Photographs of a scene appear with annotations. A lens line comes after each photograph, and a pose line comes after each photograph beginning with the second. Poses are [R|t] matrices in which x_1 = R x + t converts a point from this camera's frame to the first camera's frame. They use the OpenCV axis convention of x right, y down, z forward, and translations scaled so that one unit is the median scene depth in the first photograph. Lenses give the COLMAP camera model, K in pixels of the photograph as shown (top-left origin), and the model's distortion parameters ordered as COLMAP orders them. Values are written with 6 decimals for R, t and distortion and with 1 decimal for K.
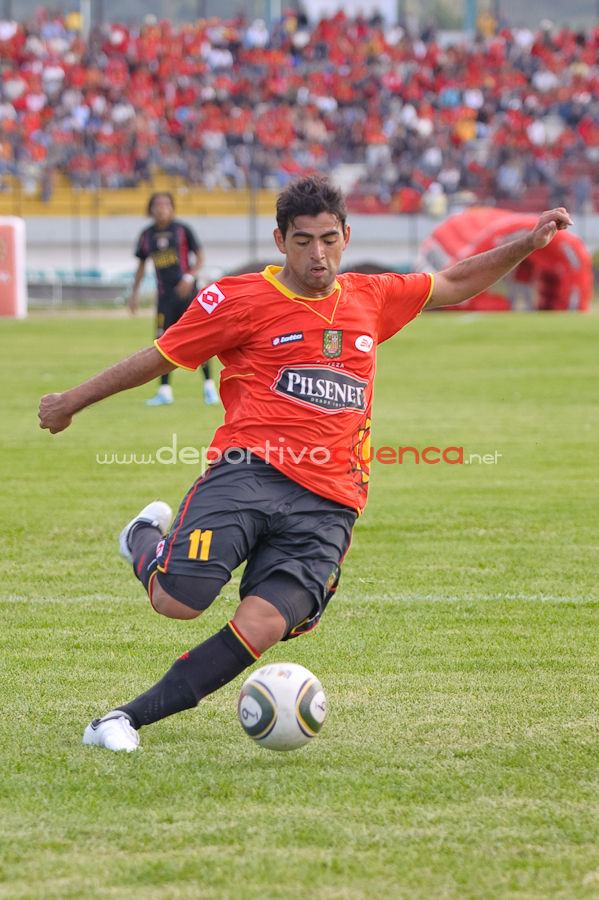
lens RADIAL K [[2559.4, 0, 300.8], [0, 2559.4, 453.0], [0, 0, 1]] dist [-0.093311, 0.000000]
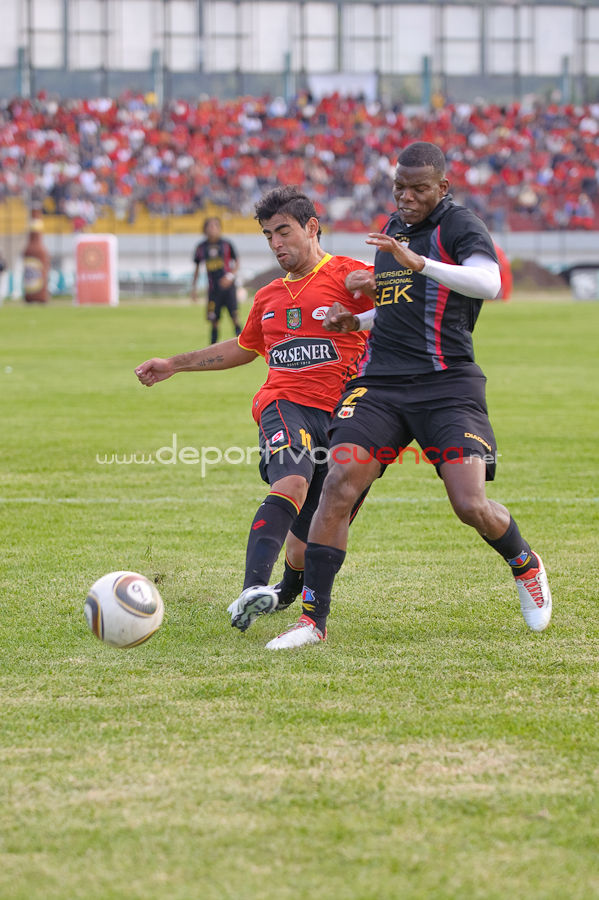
lens RADIAL K [[2559.4, 0, 295.7], [0, 2559.4, 442.4], [0, 0, 1]] dist [-0.093311, 0.000000]
pose [[0.999994, 0.000383, -0.003417, -0.002319], [-0.000385, 1.000000, -0.000654, 0.025450], [0.003417, 0.000655, 0.999994, -0.439354]]
